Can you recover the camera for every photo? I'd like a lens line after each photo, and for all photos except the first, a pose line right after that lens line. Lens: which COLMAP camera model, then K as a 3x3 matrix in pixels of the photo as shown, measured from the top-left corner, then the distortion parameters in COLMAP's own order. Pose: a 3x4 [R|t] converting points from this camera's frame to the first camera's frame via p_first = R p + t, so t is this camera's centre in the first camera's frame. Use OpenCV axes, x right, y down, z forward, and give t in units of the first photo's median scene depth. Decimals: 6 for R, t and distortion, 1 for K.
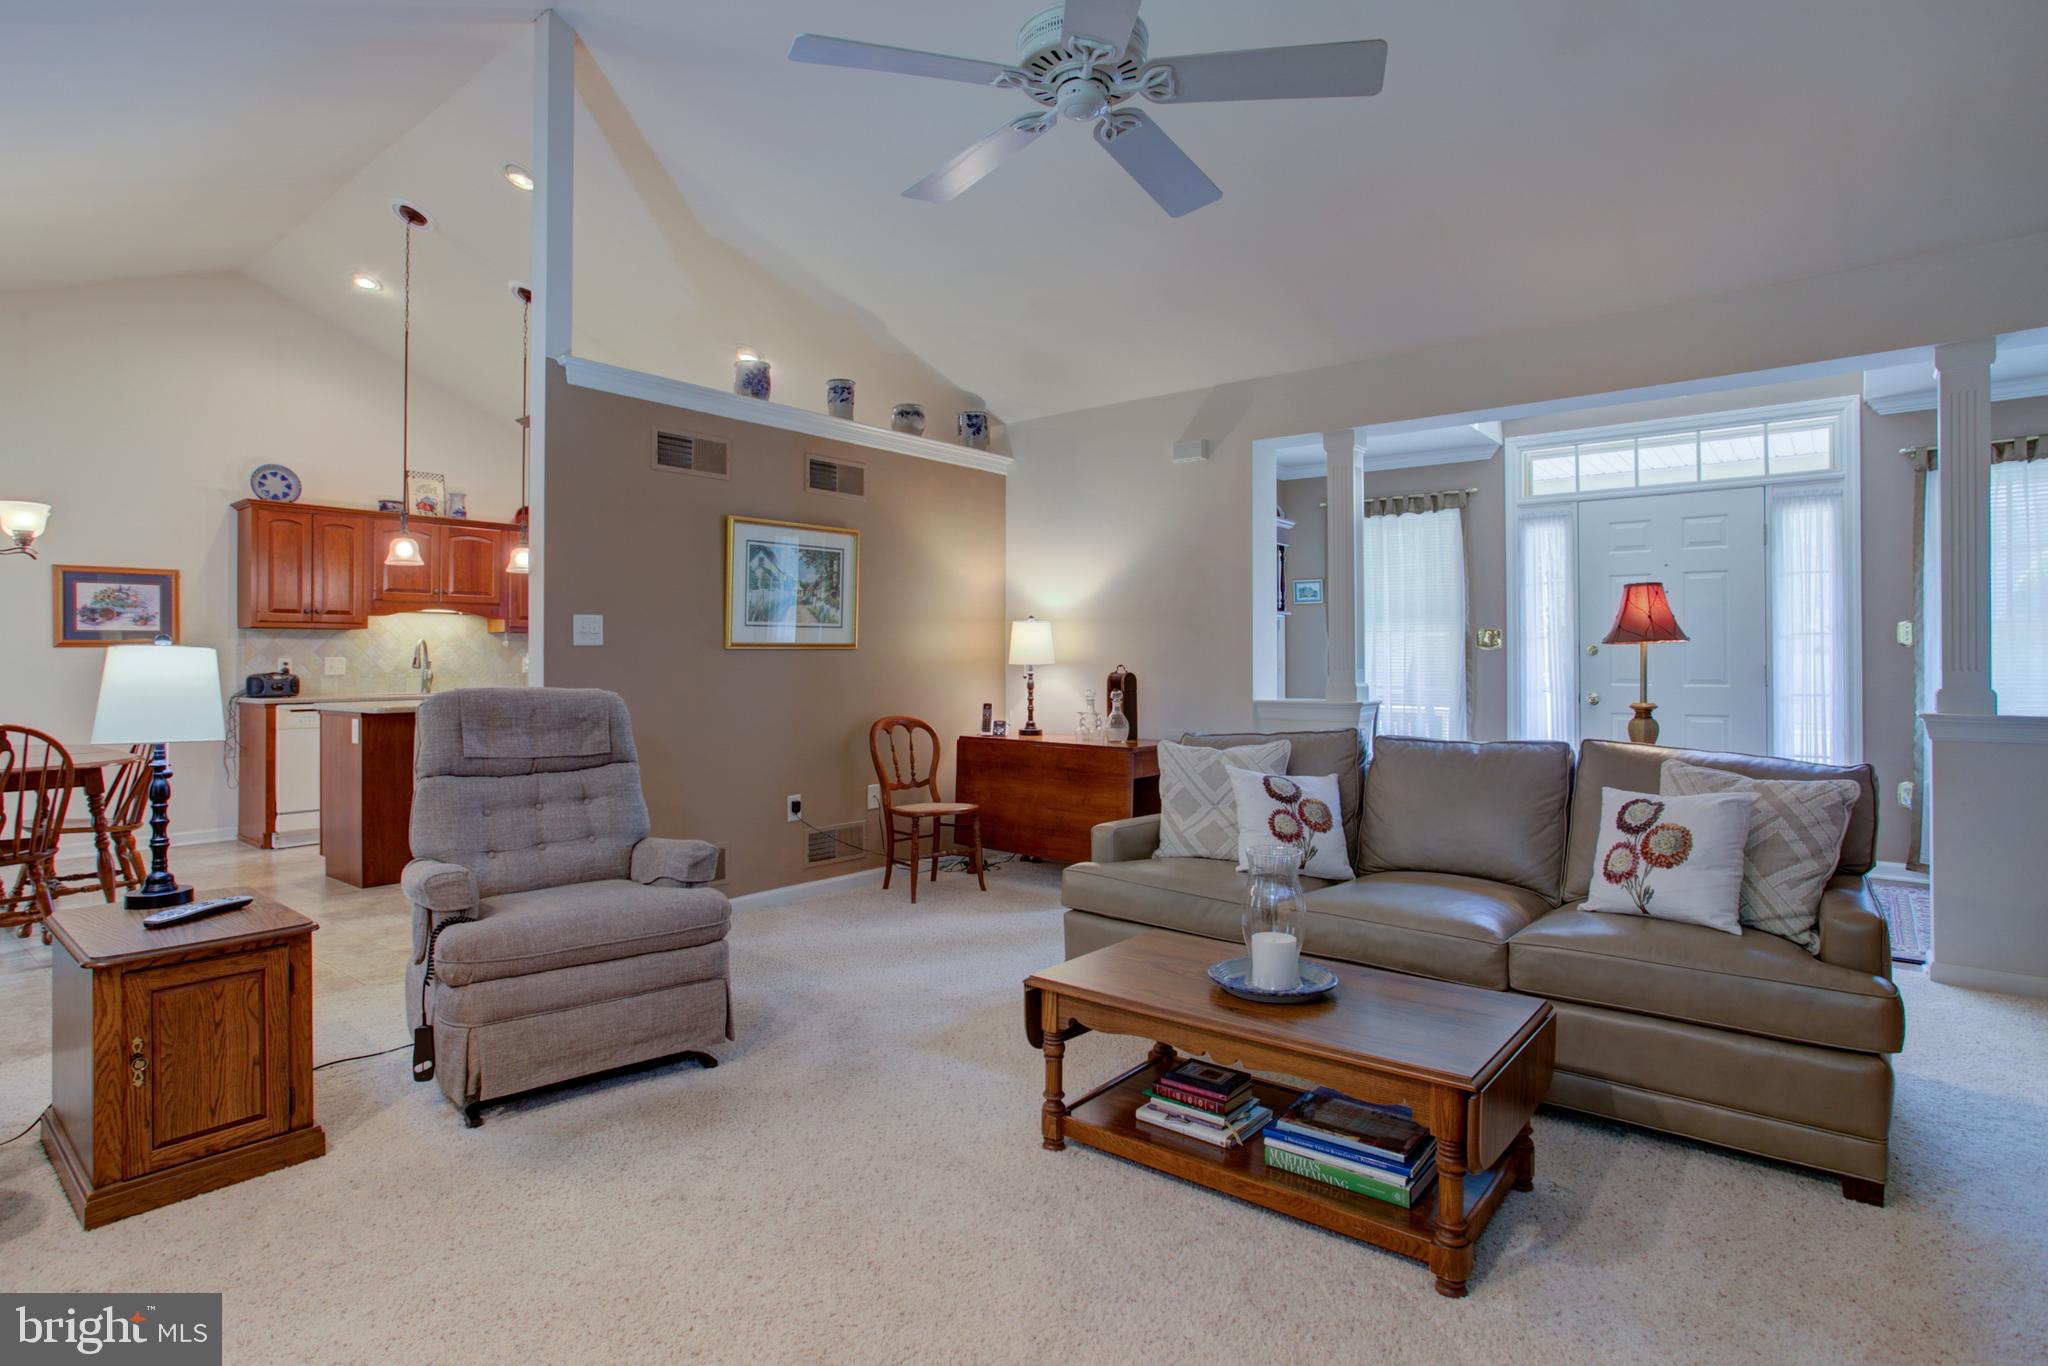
lens RADIAL K [[1043.2, 0, 1025.7], [0, 1043.2, 666.2], [0, 0, 1]] dist [-0.016692, 0.003368]
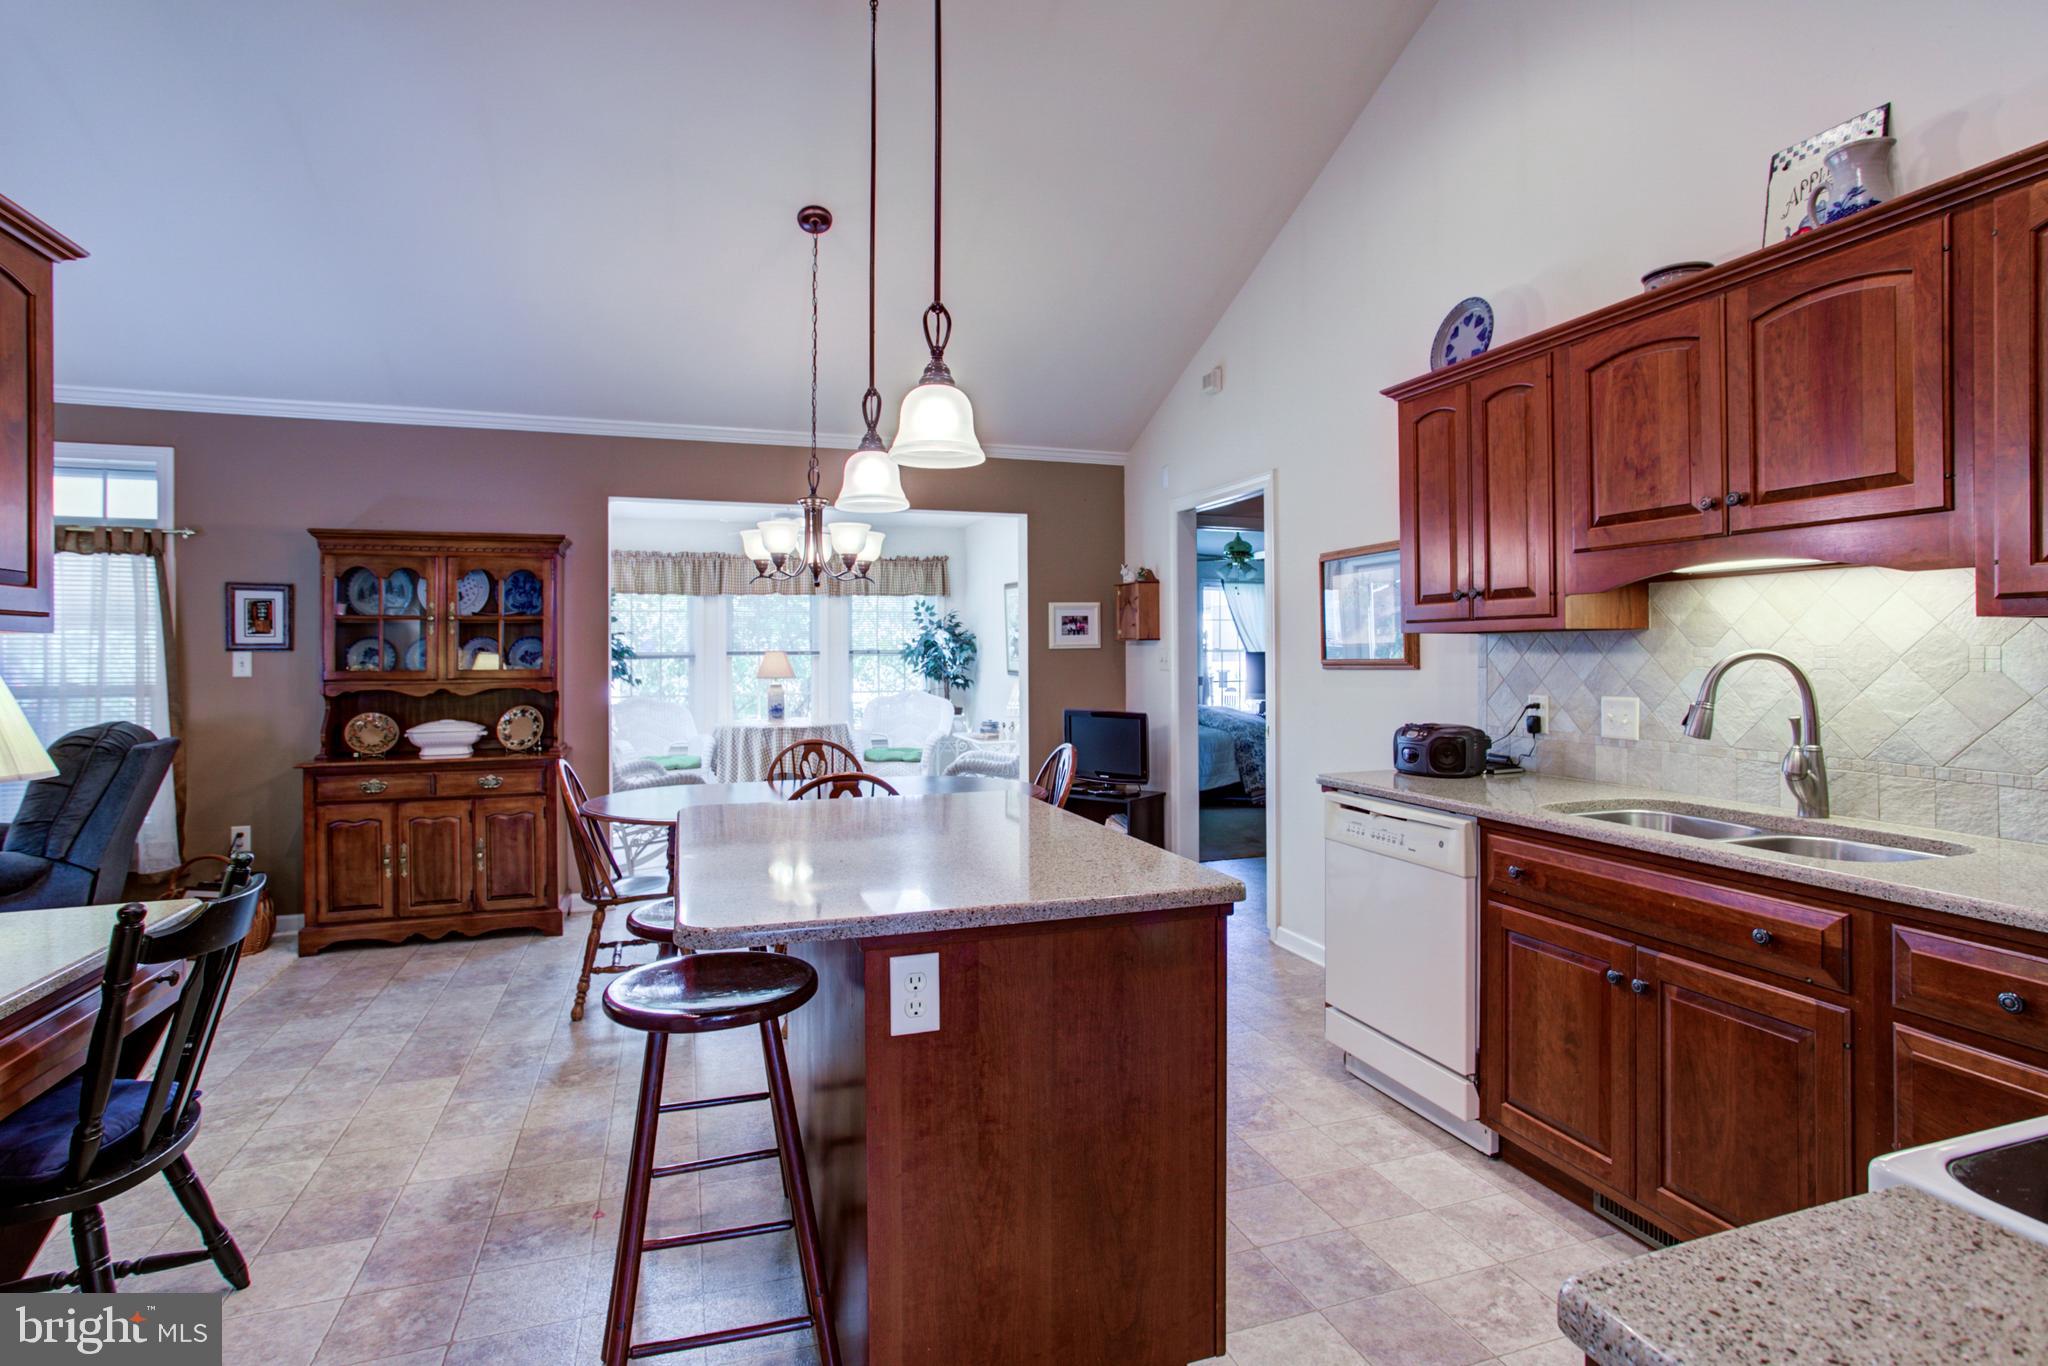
lens RADIAL K [[1016.5, 0, 1012.2], [0, 1016.5, 647.6], [0, 0, 1]] dist [-0.001521, -0.000232]
pose [[-0.538327, 0.004022, -0.842727, -0.203880], [0.007141, 0.999974, 0.000211, -0.031852], [0.842706, -0.005904, -0.538342, 1.076273]]
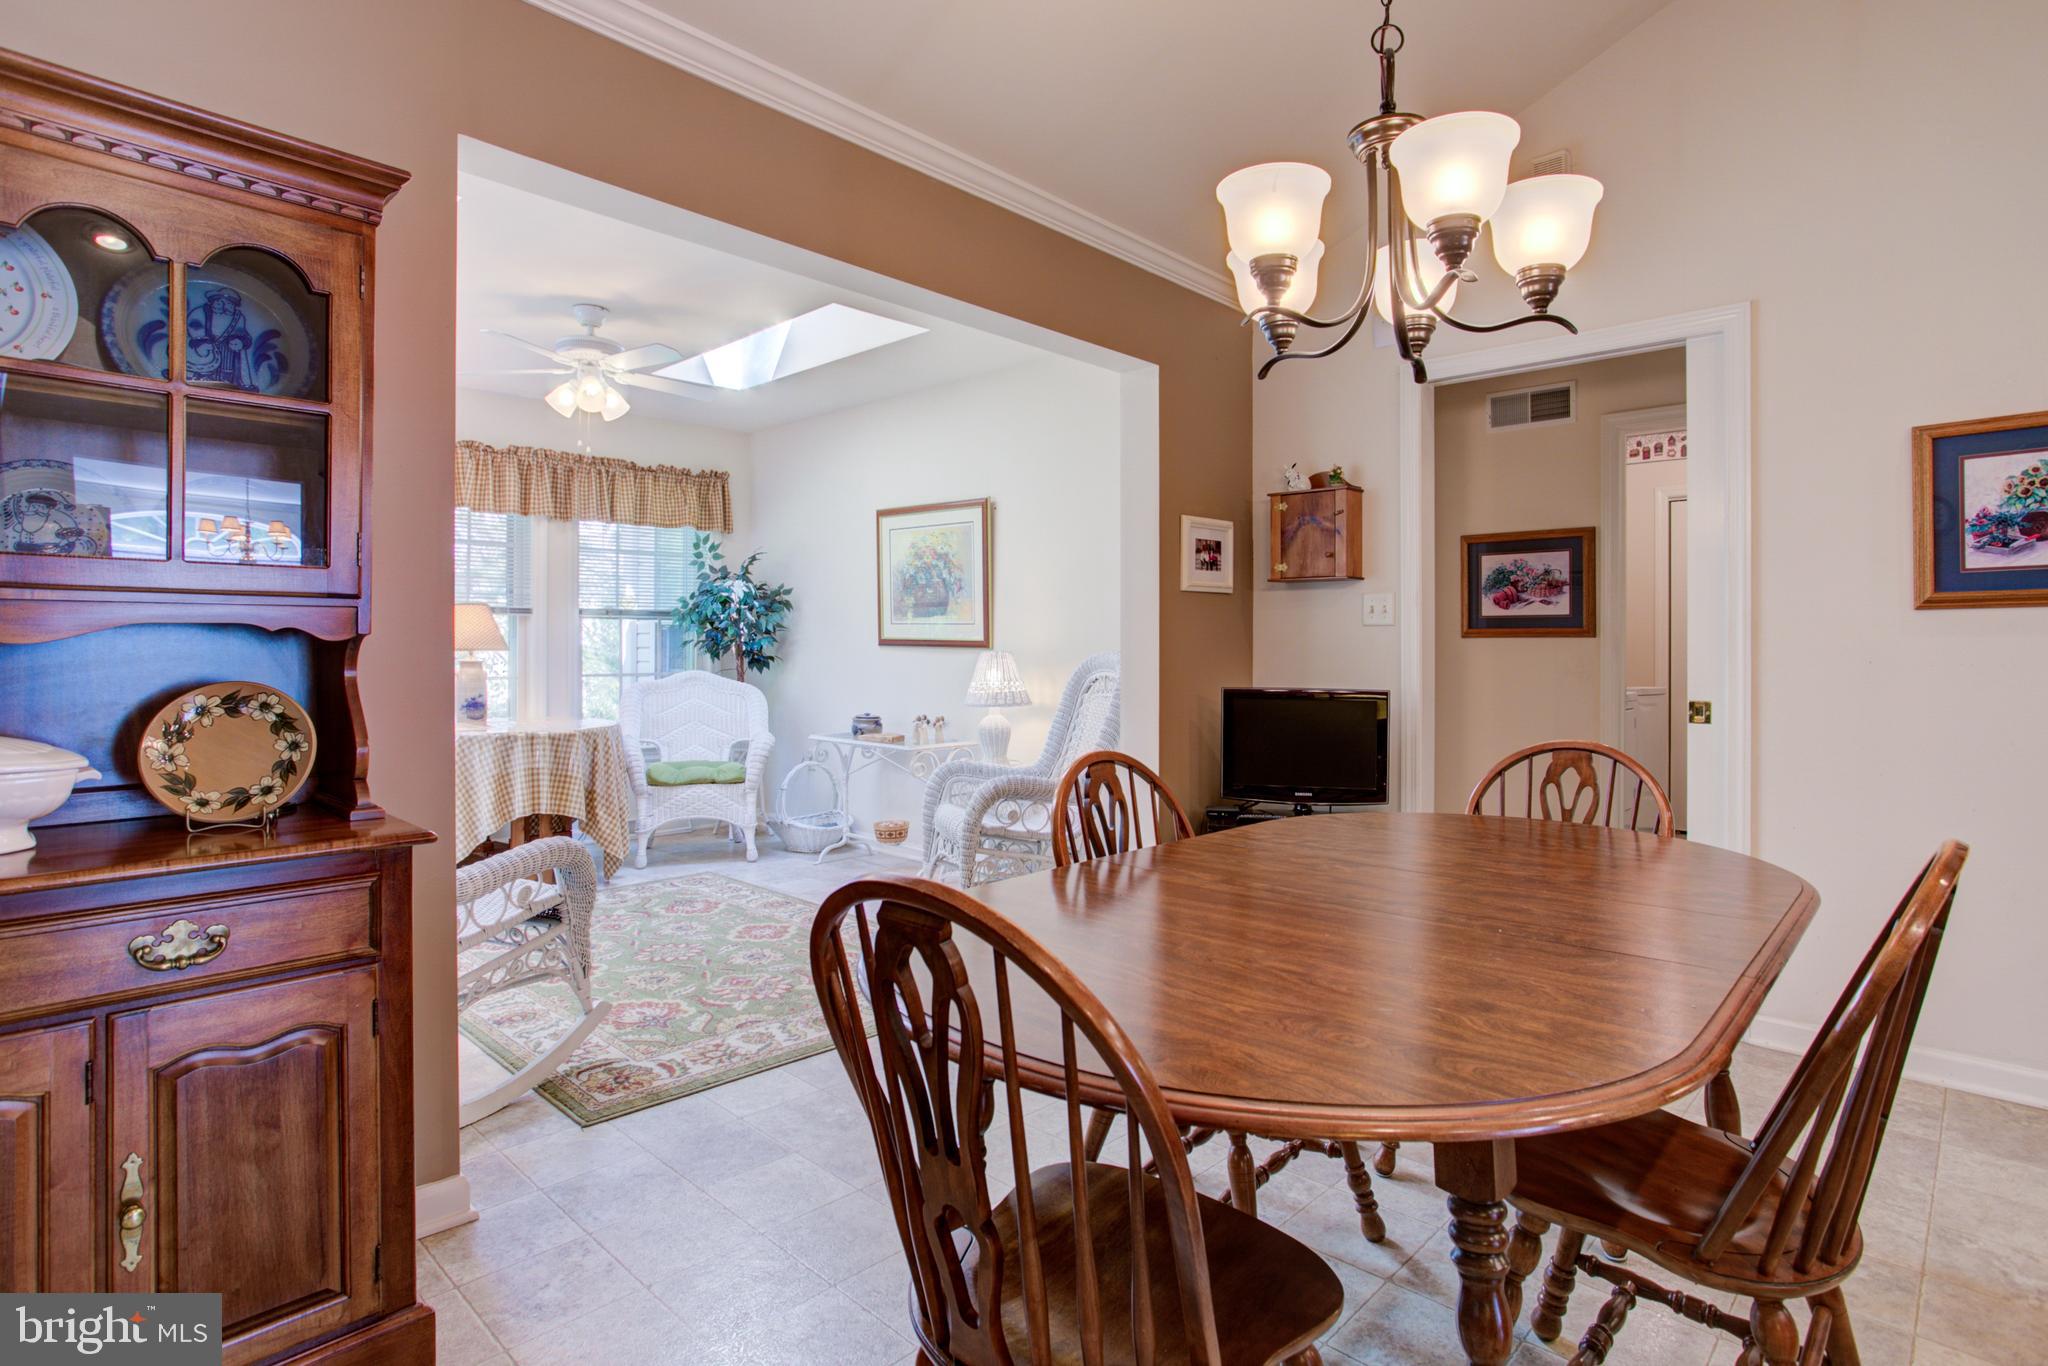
lens RADIAL K [[1043.2, 0, 1038.6], [0, 1043.2, 640.9], [0, 0, 1]] dist [-0.016692, 0.003368]
pose [[-0.077966, -0.000236, -0.996956, -0.410275], [-0.004589, 0.999989, 0.000122, -0.002373], [0.996945, 0.004584, -0.077966, 0.580991]]
